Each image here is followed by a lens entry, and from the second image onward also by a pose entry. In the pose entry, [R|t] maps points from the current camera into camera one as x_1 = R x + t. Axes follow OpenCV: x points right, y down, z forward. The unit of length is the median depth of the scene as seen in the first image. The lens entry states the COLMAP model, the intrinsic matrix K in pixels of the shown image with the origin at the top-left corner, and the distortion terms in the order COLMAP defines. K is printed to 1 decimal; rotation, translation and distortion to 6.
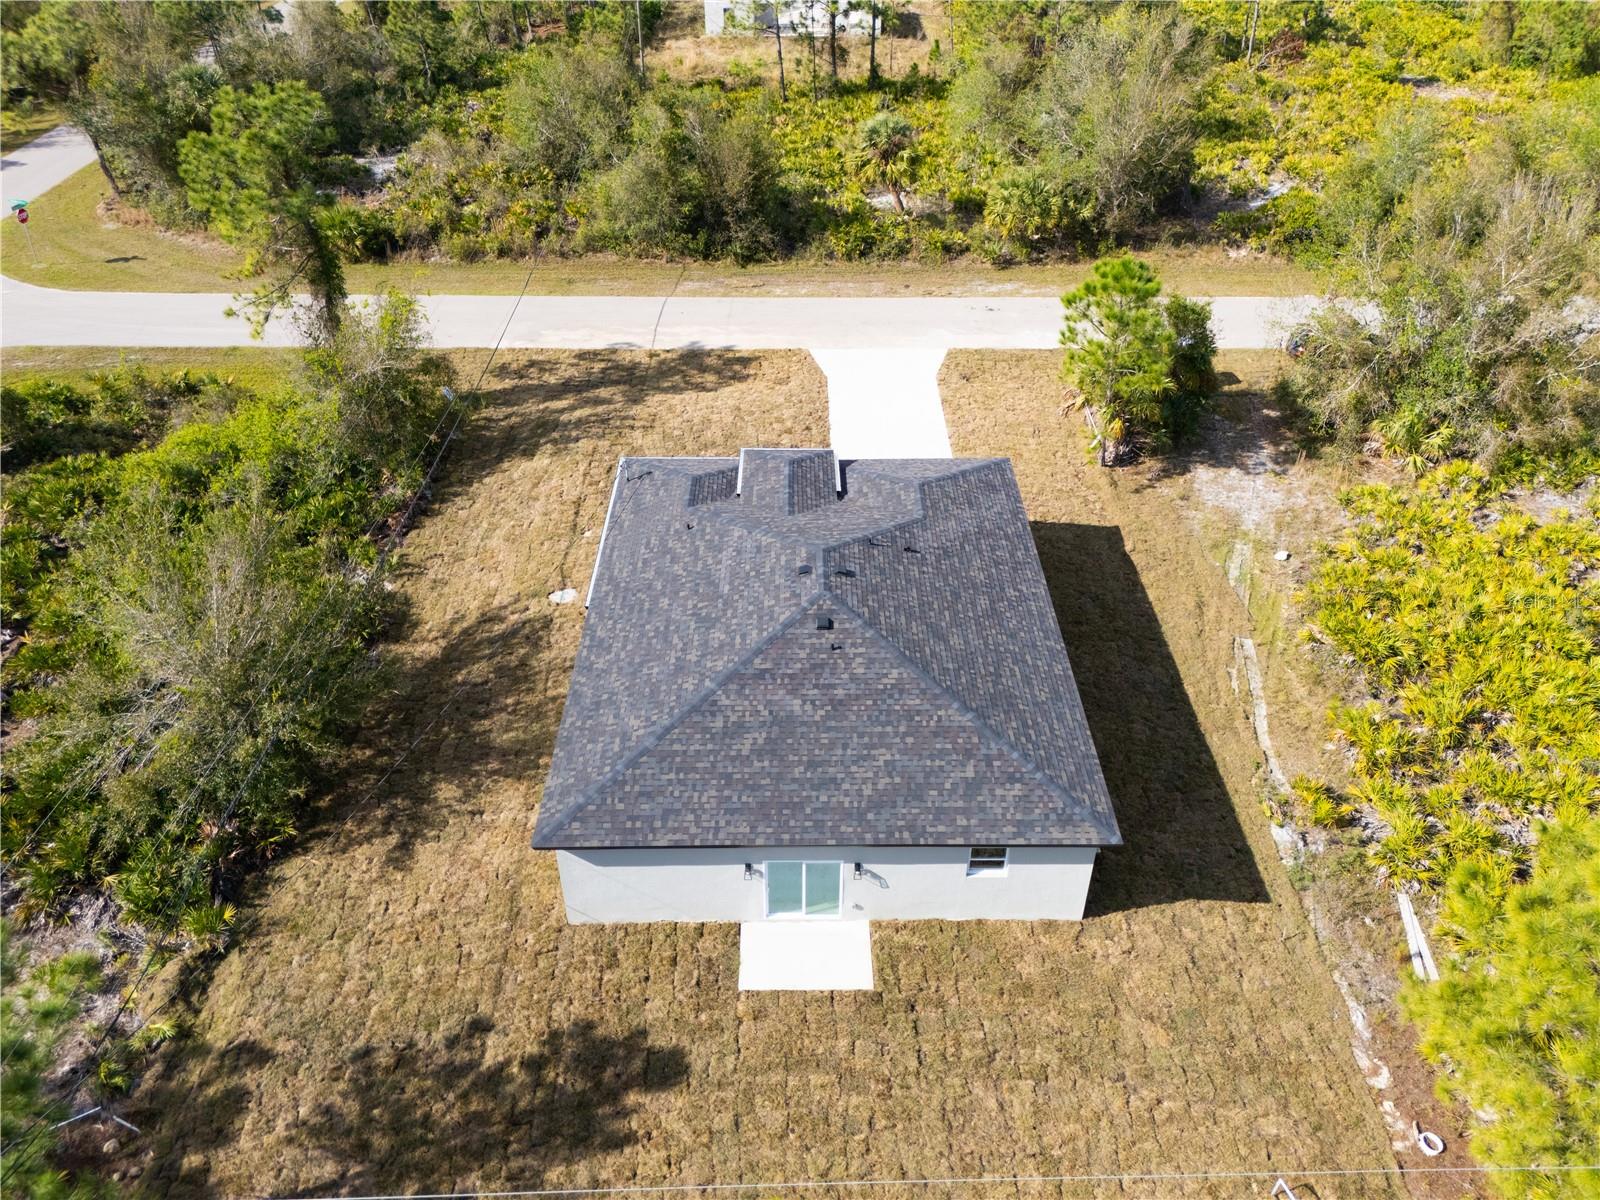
lens RADIAL K [[1165.2, 0, 800.0], [0, 1165.2, 600.0], [0, 0, 1]] dist [0.006044, 0.002024]
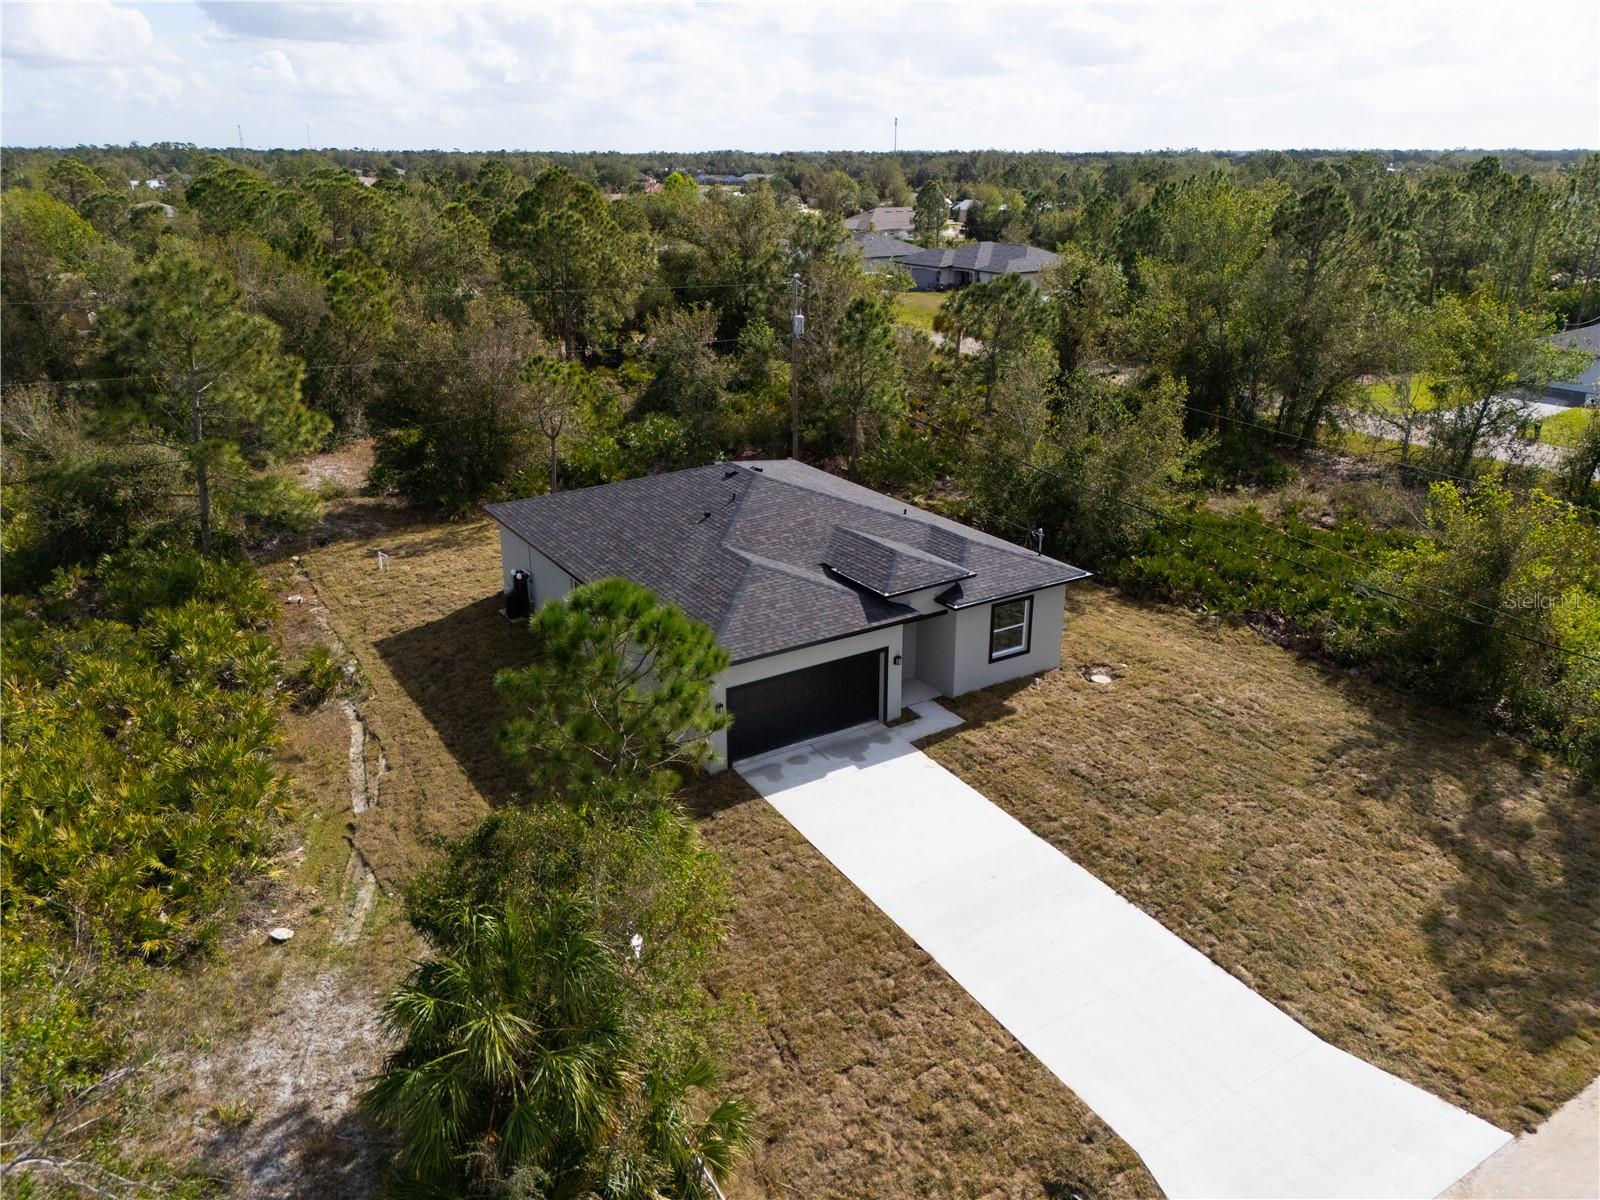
lens RADIAL K [[1182.0, 0, 800.0], [0, 1182.0, 600.0], [0, 0, 1]] dist [0.008489, 0.003803]
pose [[-0.854015, 0.176276, -0.489475, 0.372194], [-0.319073, 0.565652, 0.760414, -0.559559], [0.410915, 0.805583, -0.426830, 1.011566]]
